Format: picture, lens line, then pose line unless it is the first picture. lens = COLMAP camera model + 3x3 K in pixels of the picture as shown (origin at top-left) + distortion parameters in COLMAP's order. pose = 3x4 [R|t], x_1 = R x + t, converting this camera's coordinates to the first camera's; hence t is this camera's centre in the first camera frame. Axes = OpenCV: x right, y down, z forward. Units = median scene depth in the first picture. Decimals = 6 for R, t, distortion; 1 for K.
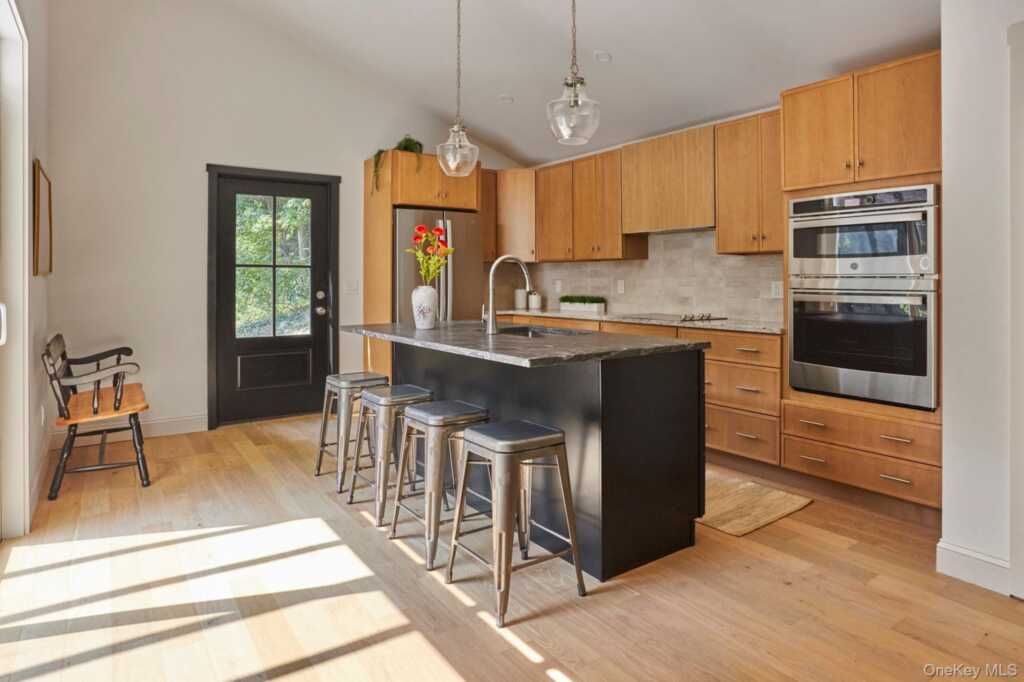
lens RADIAL K [[627.2, 0, 540.0], [0, 627.2, 279.6], [0, 0, 1]] dist [-0.025240, 0.001324]
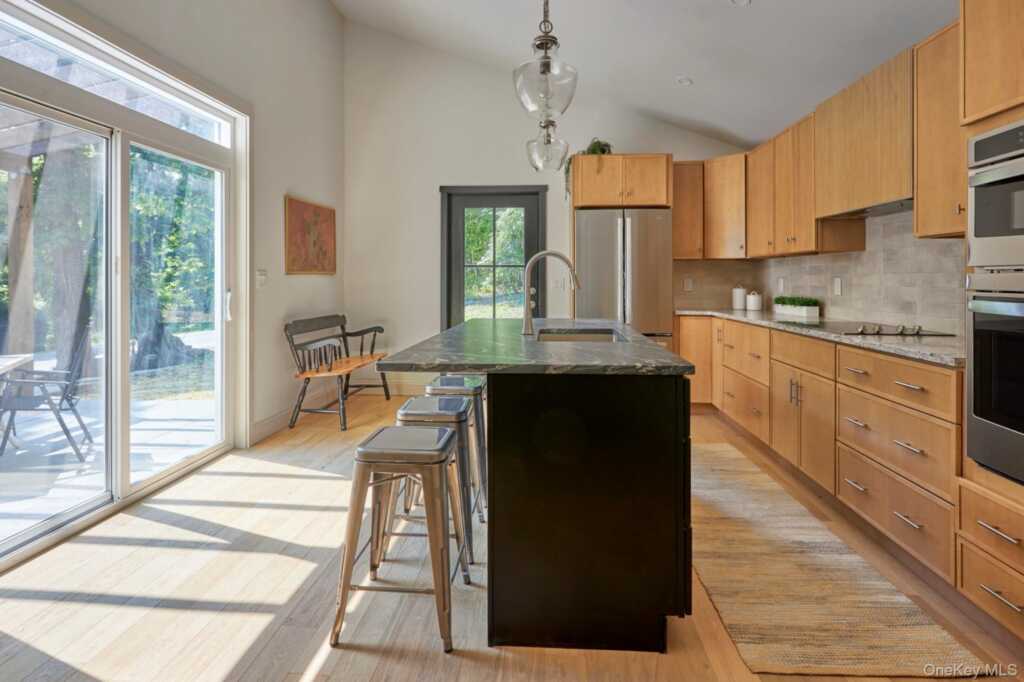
lens RADIAL K [[543.0, 0, 512.3], [0, 543.0, 284.6], [0, 0, 1]] dist [0.000937, 0.001468]
pose [[0.764211, 0.007931, -0.644917, 0.290233], [-0.001415, 0.999943, 0.010619, 0.002808], [0.644964, -0.007203, 0.764179, 0.242986]]
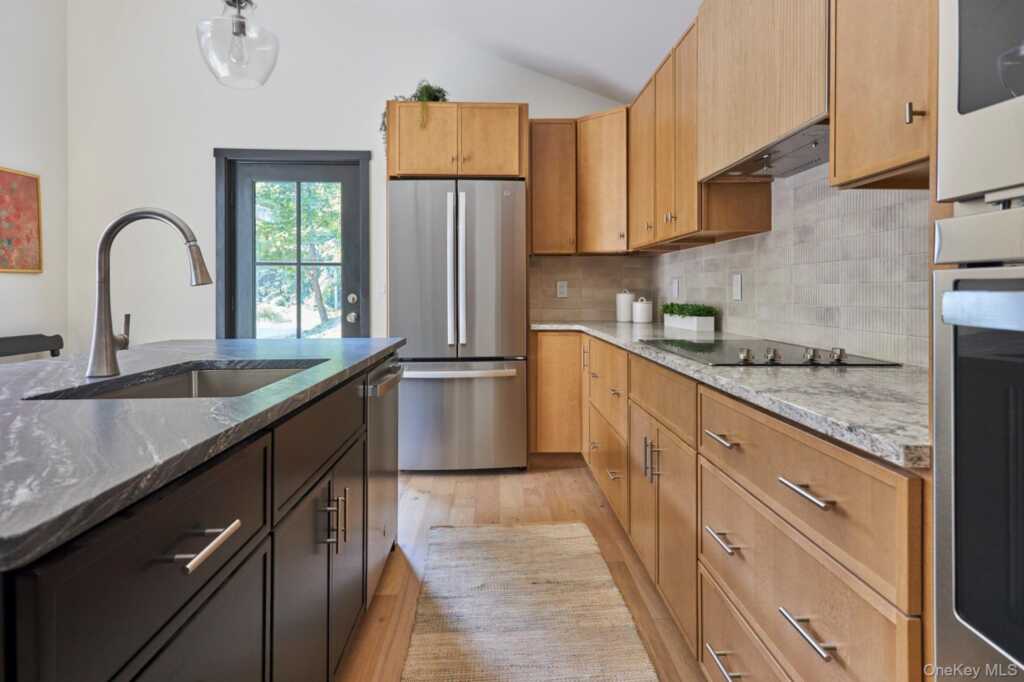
lens RADIAL K [[574.5, 0, 516.8], [0, 574.5, 298.2], [0, 0, 1]] dist [0.040262, -0.025254]
pose [[0.828174, 0.006837, -0.560429, 0.282969], [0.000372, 0.999919, 0.012748, 0.016411], [0.560471, -0.010766, 0.828104, 0.545958]]
